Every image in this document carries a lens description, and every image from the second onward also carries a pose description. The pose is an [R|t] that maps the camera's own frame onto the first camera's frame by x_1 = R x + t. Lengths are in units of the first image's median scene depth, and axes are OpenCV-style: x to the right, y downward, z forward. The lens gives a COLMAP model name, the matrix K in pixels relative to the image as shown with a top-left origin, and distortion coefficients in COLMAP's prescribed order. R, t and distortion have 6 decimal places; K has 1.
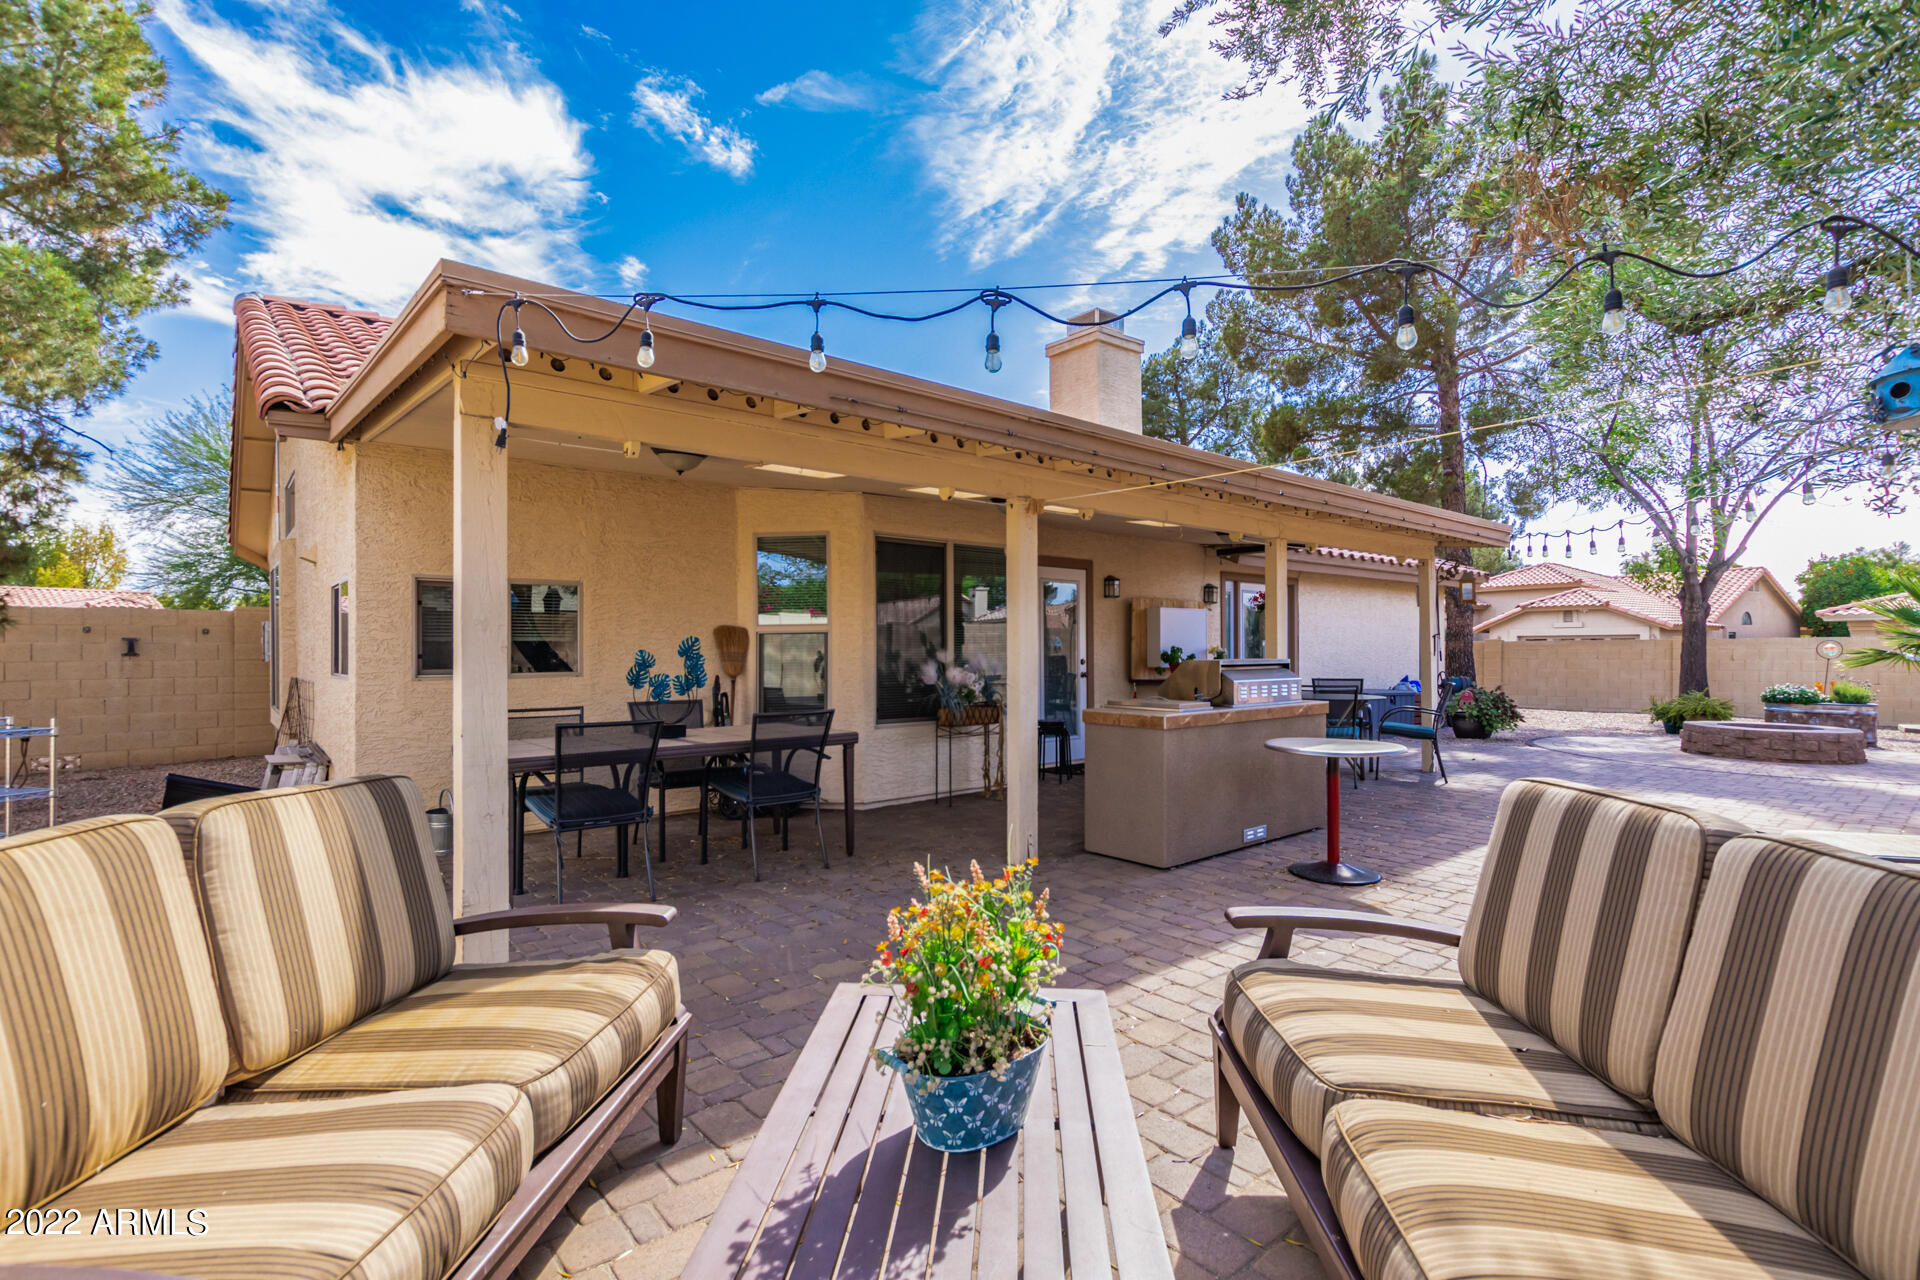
lens RADIAL K [[879.4, 0, 949.1], [0, 879.4, 634.0], [0, 0, 1]] dist [0.002676, -0.000910]
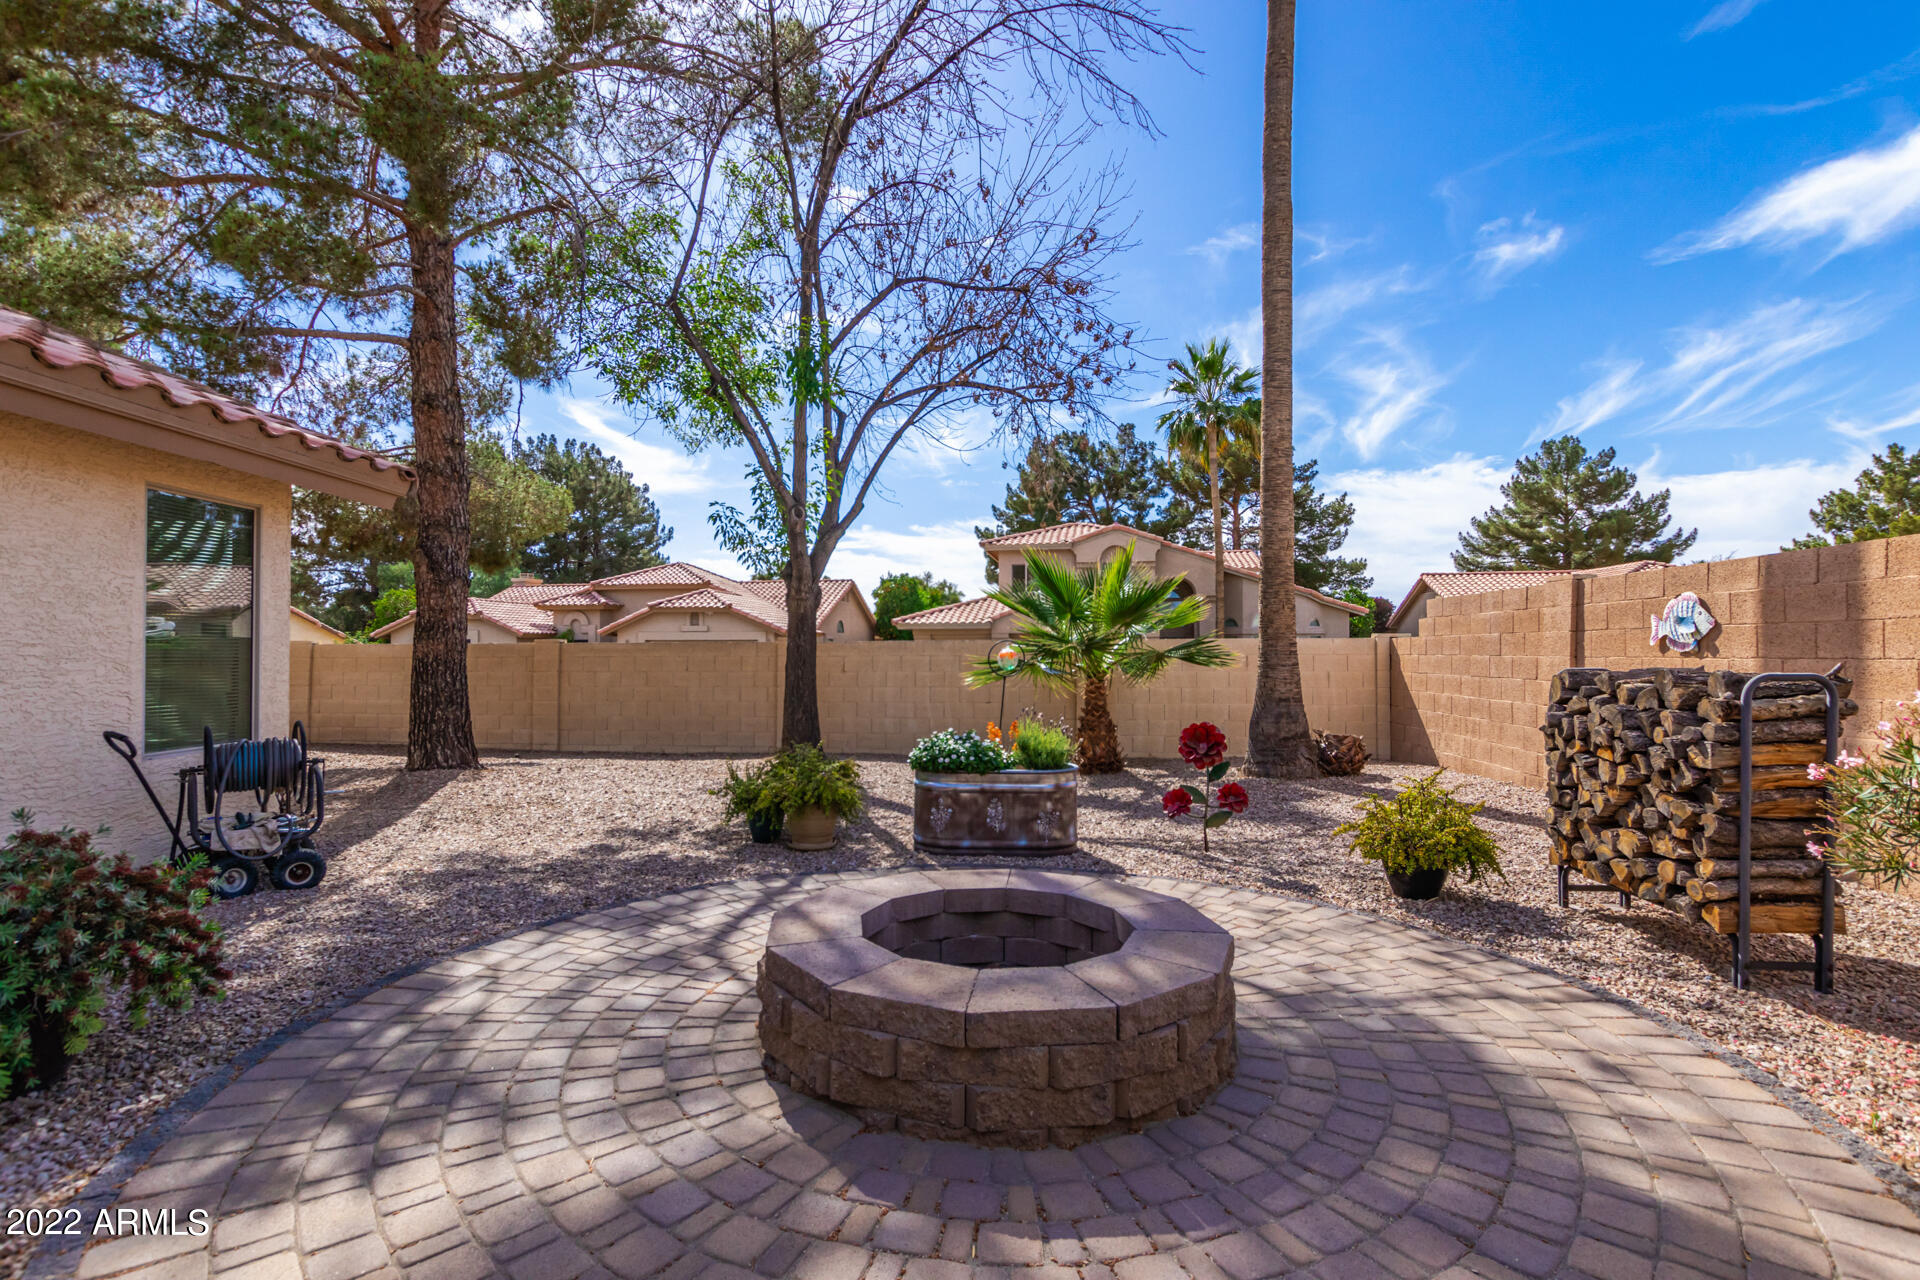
lens RADIAL K [[879.4, 0, 960.5], [0, 879.4, 646.2], [0, 0, 1]] dist [0.002676, -0.000910]
pose [[0.636956, 0.006637, 0.770872, 0.416469], [-0.012460, 0.999921, 0.001686, 0.007085], [-0.770799, -0.010679, 0.636988, 0.491613]]
